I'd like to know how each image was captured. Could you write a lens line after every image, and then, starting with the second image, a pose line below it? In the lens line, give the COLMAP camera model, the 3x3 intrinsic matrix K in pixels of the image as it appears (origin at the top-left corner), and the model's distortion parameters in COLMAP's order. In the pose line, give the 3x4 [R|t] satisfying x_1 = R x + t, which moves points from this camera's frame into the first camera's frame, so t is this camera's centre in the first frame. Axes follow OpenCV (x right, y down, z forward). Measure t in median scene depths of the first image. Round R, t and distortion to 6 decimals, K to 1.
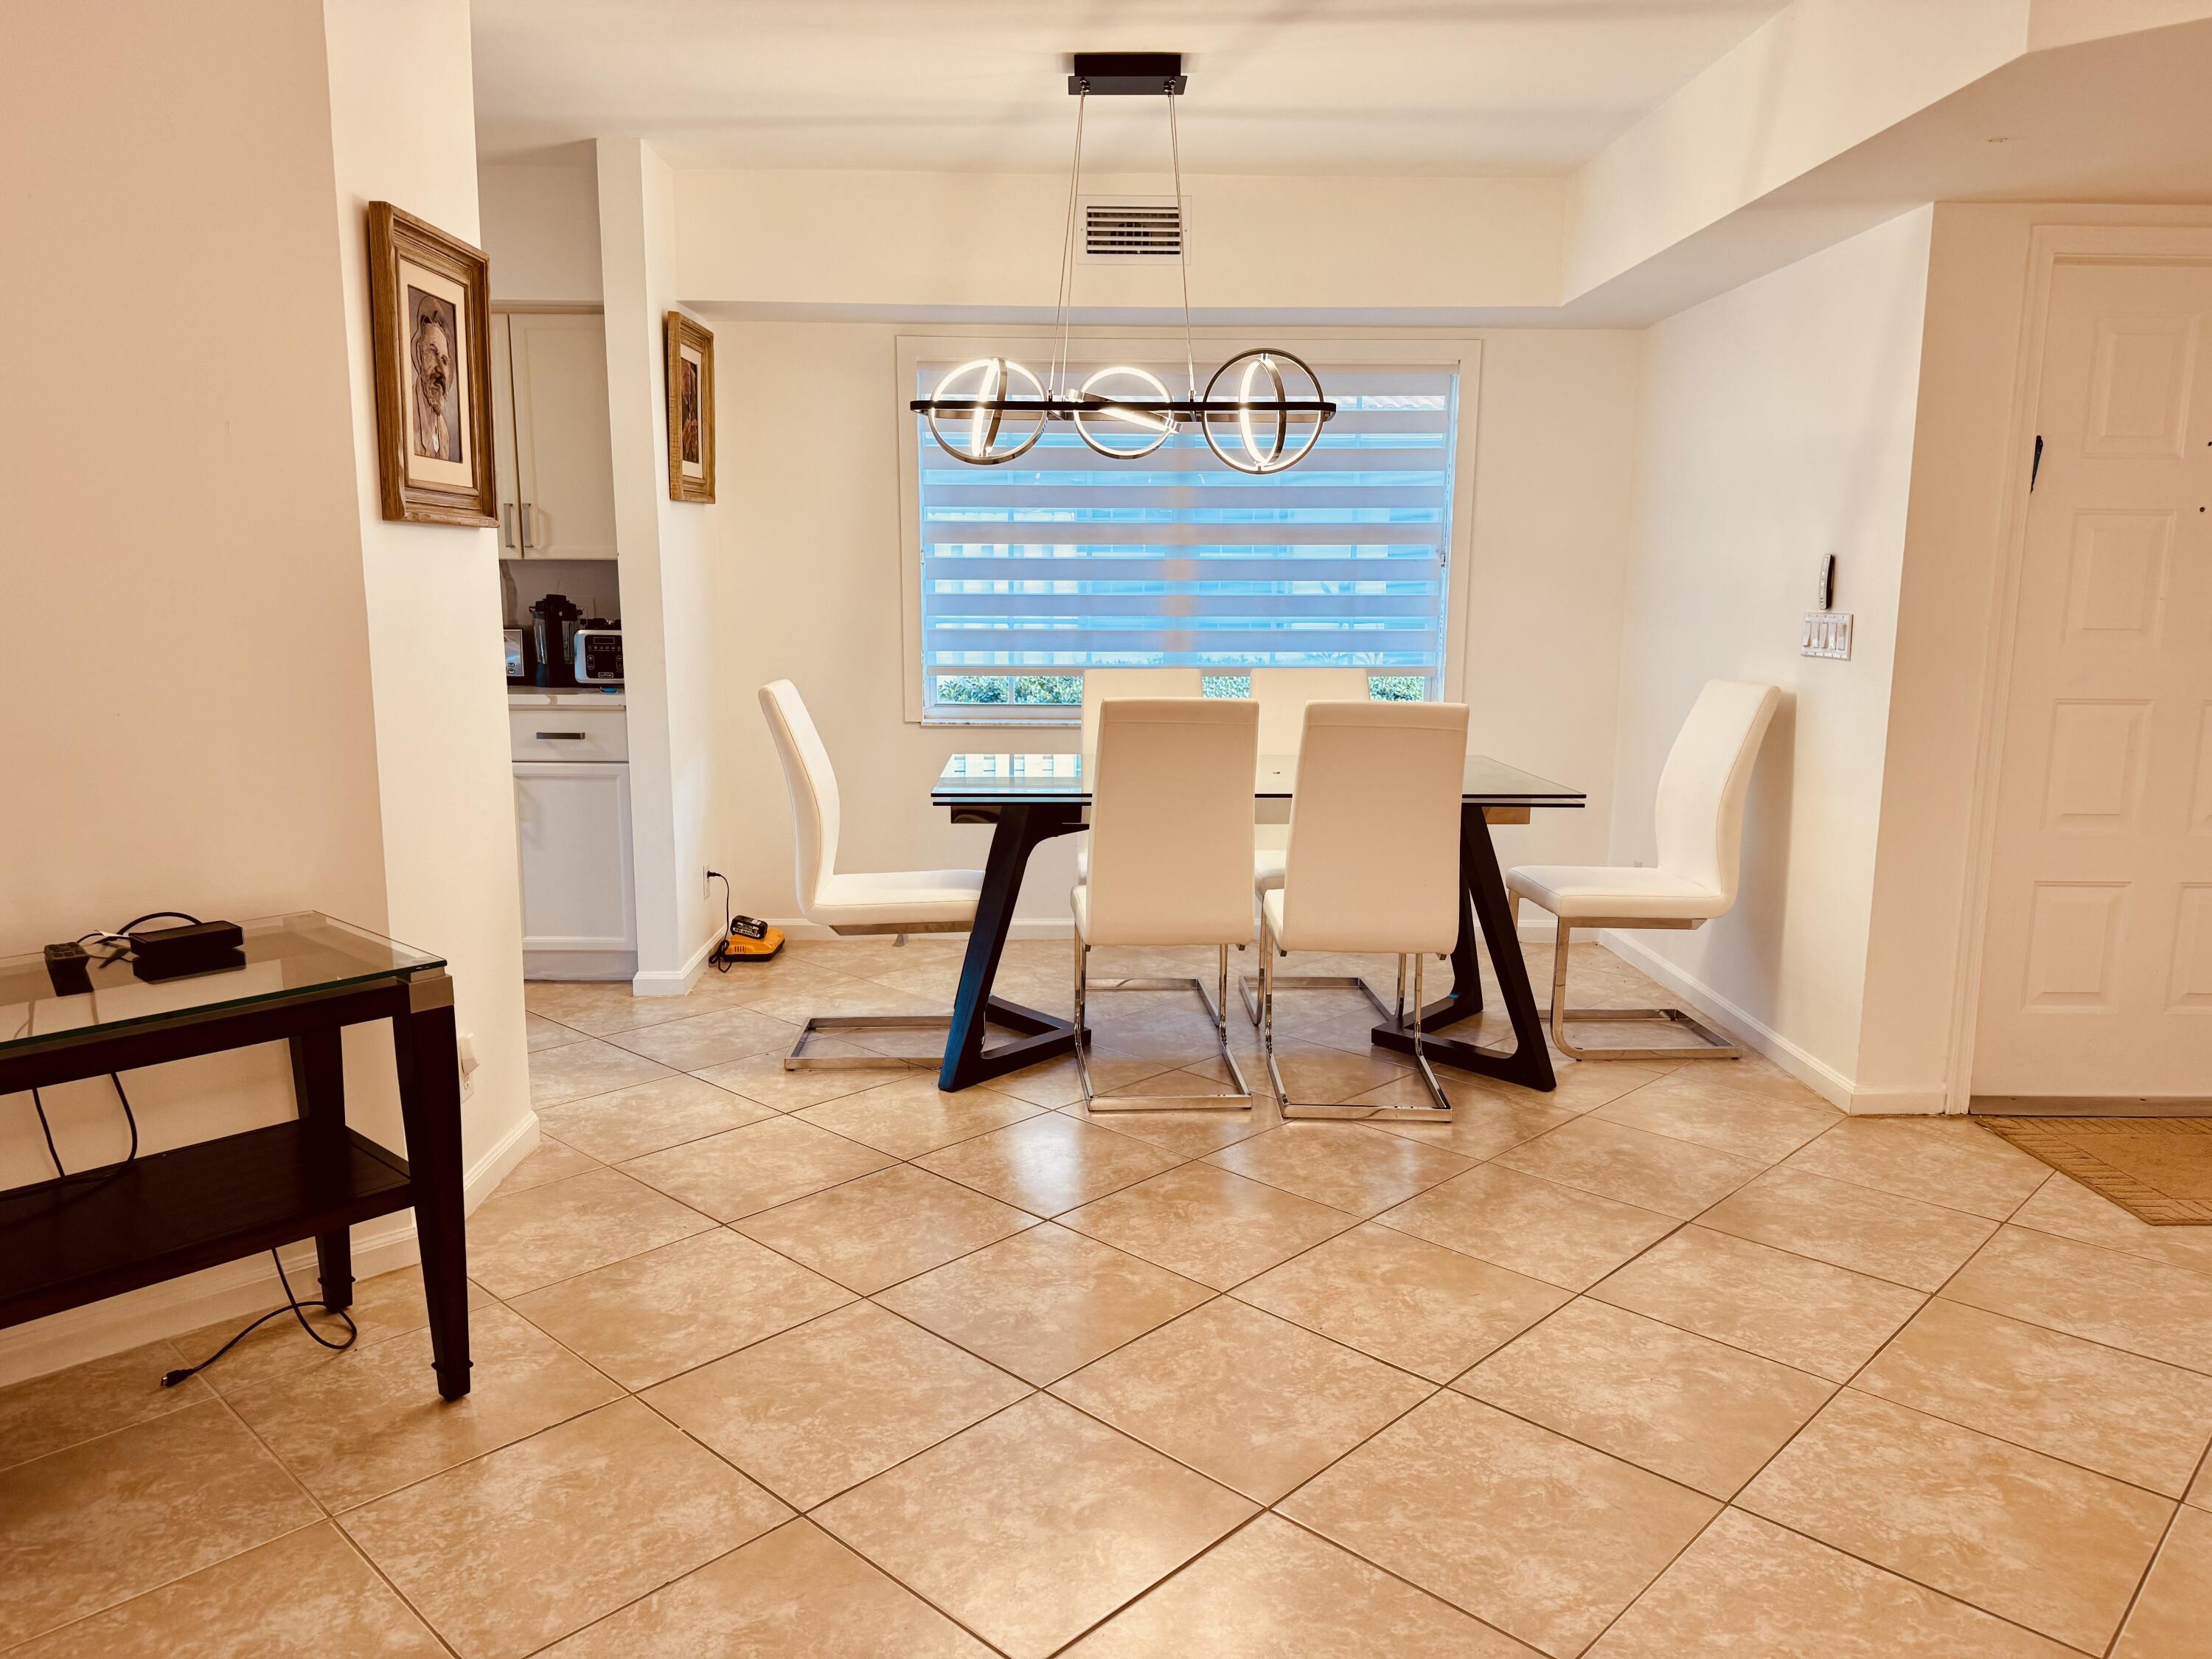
lens RADIAL K [[1571.1, 0, 1098.4], [0, 1571.1, 837.6], [0, 0, 1]] dist [0.070262, -0.101014]
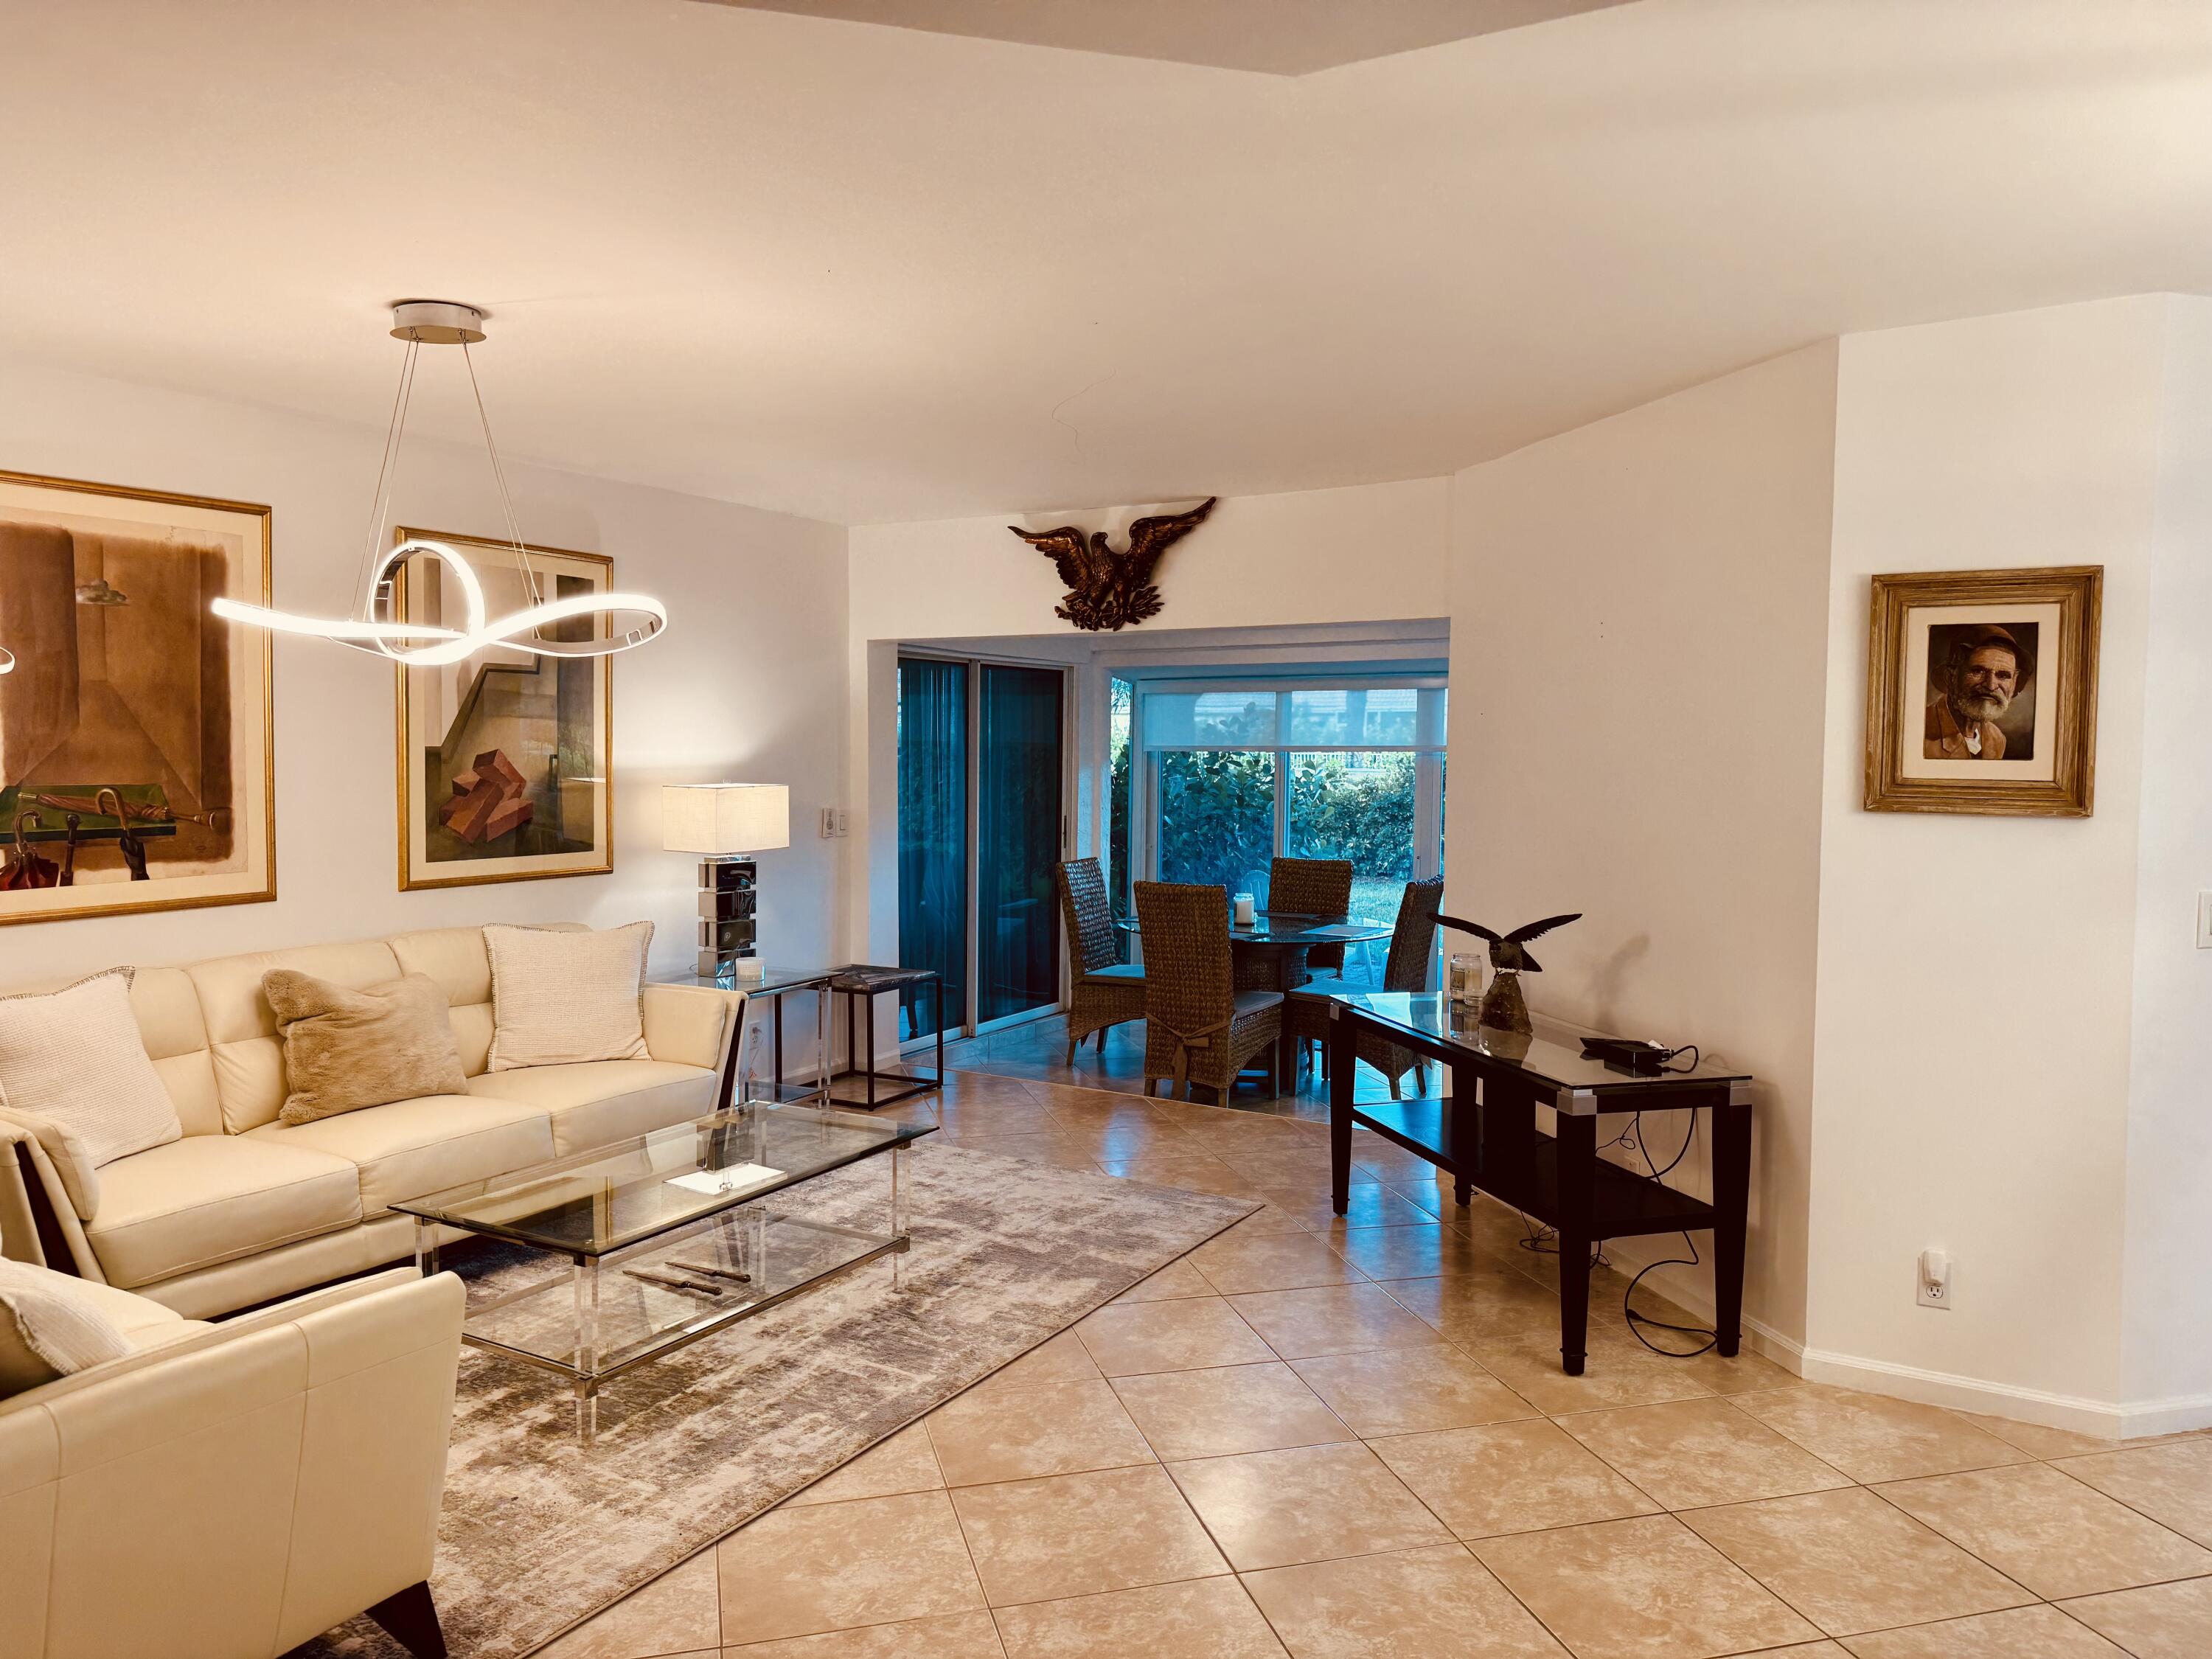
lens RADIAL K [[1571.1, 0, 1098.4], [0, 1571.1, 837.6], [0, 0, 1]] dist [0.070262, -0.101014]
pose [[-0.518130, 0.049738, -0.853855, 0.915599], [-0.145146, 0.978715, 0.145087, -0.255805], [0.842896, 0.199108, -0.499882, 1.044423]]
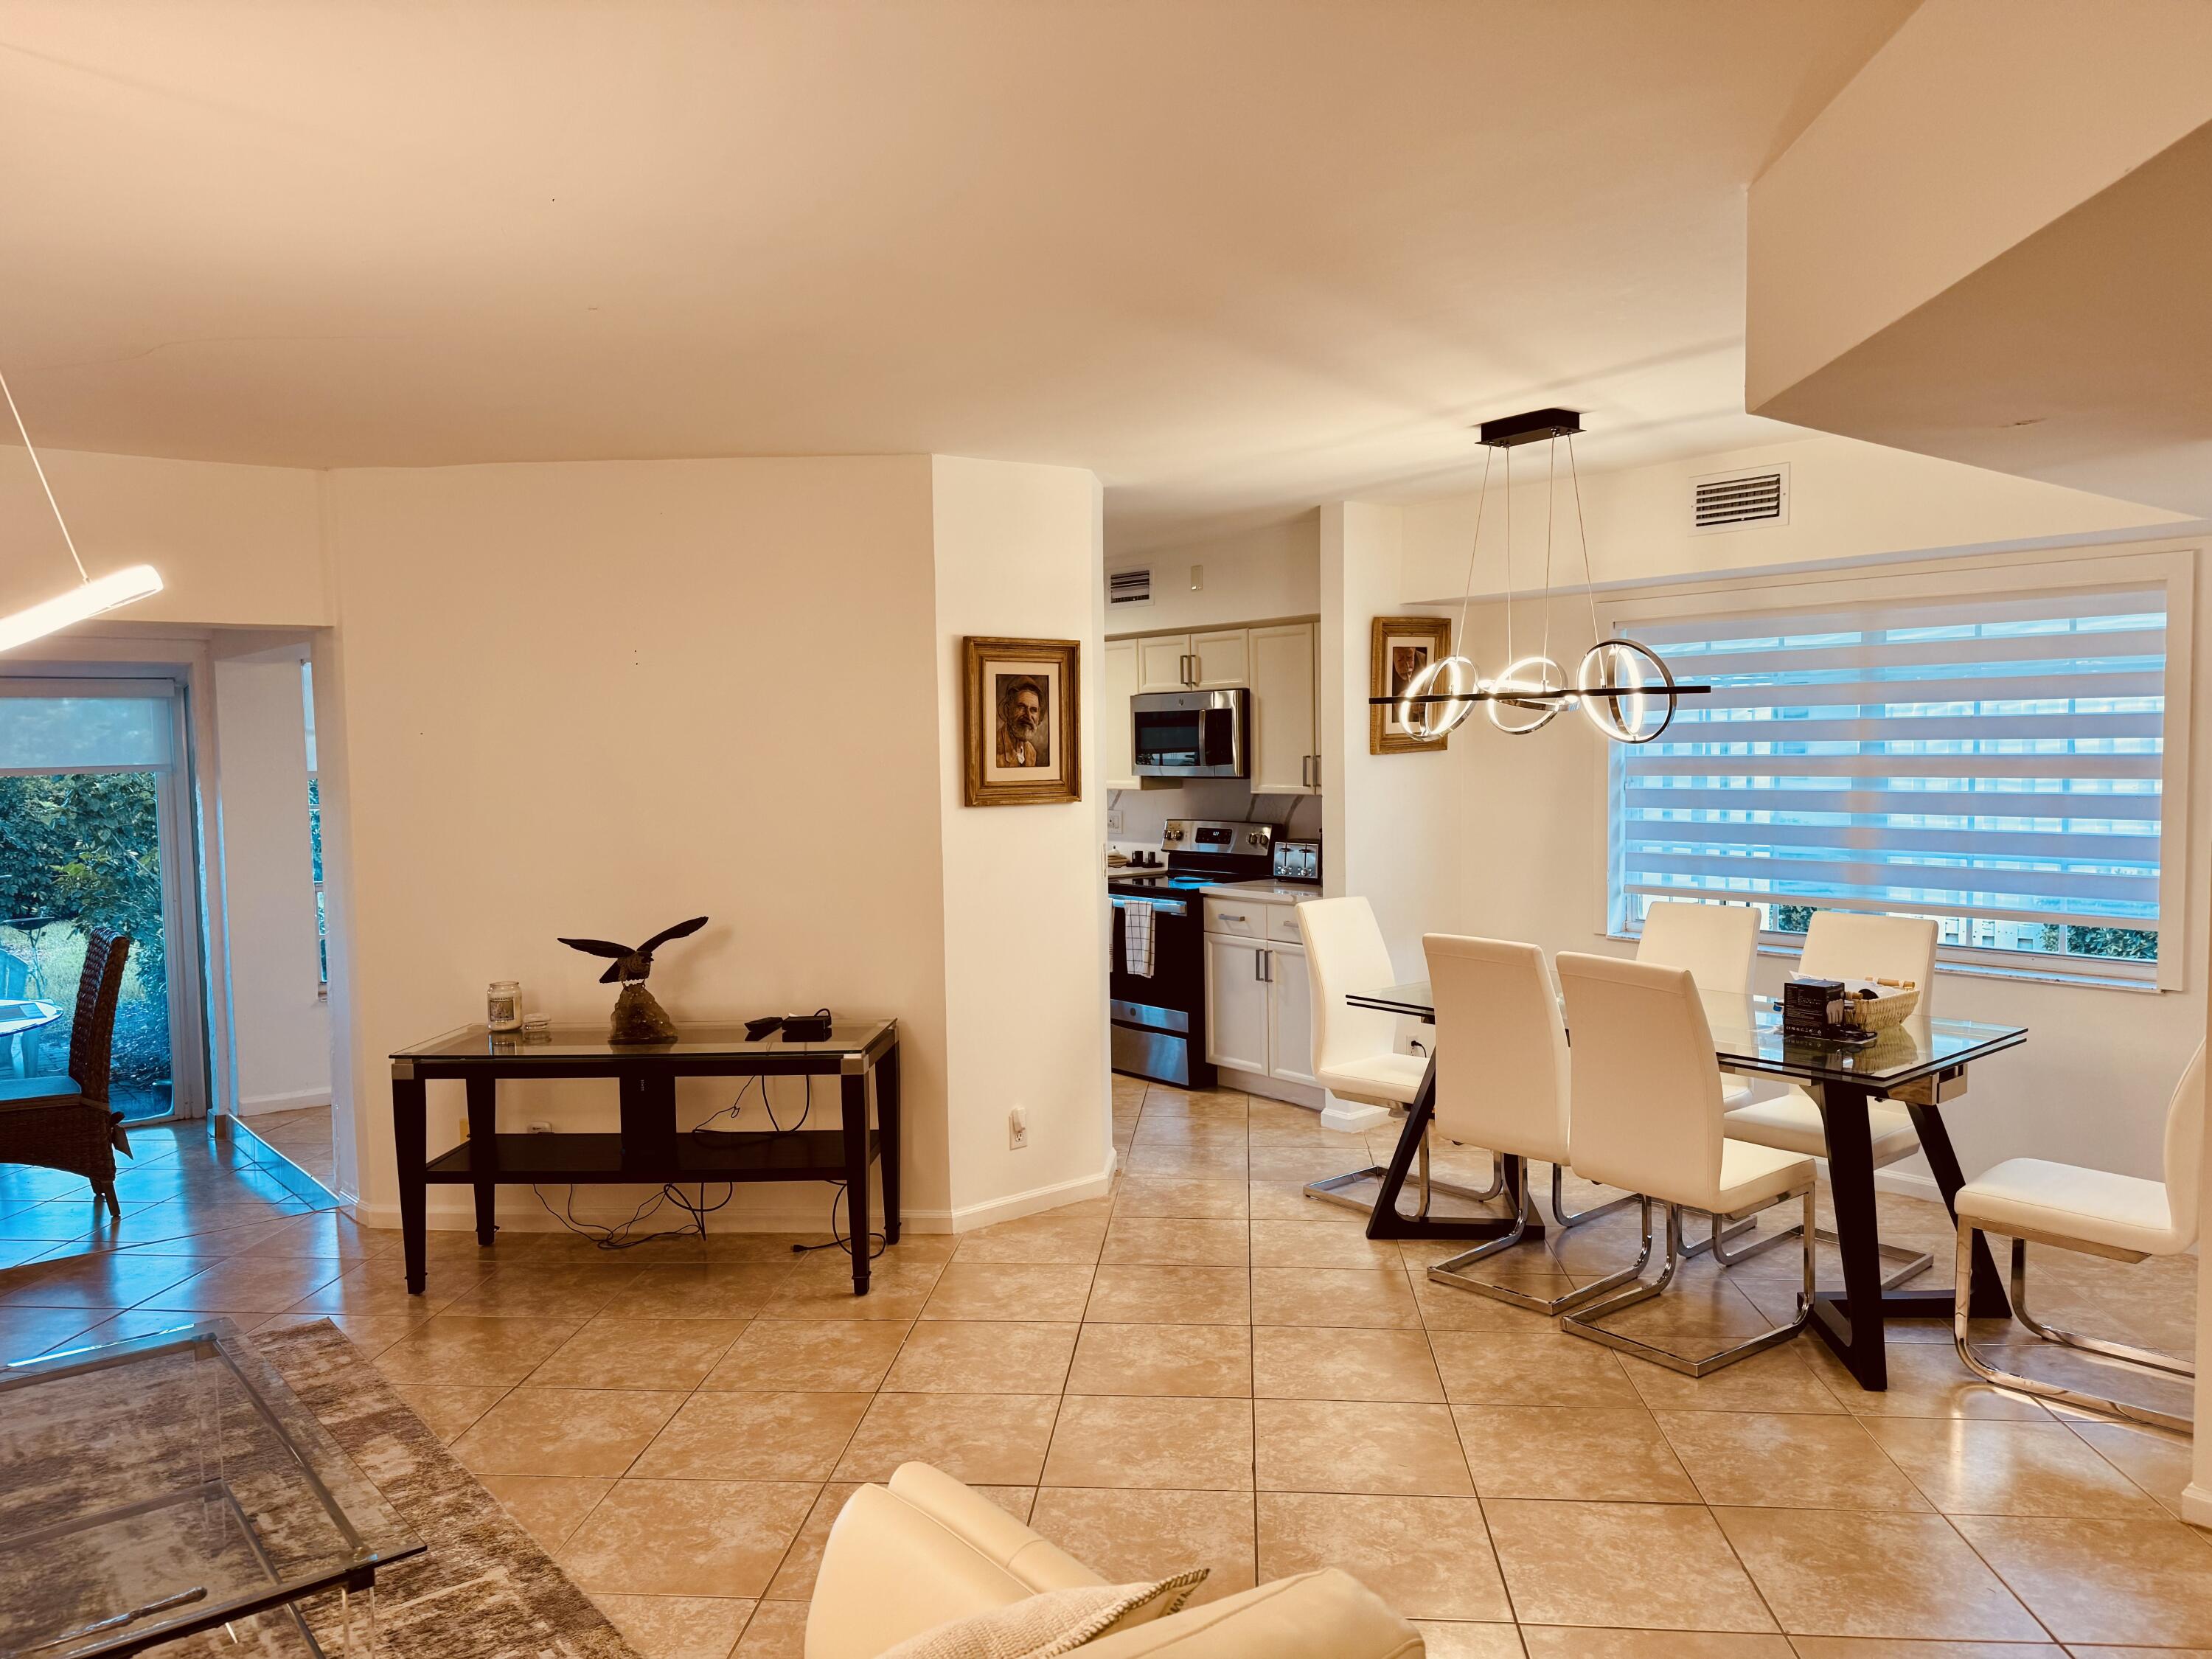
lens RADIAL K [[1571.1, 0, 1098.4], [0, 1571.1, 837.6], [0, 0, 1]] dist [0.070262, -0.101014]
pose [[0.627745, 0.042328, -0.777267, 0.948884], [-0.110805, 0.993211, -0.035402, -0.111068], [0.770492, 0.108348, 0.628174, 0.007502]]
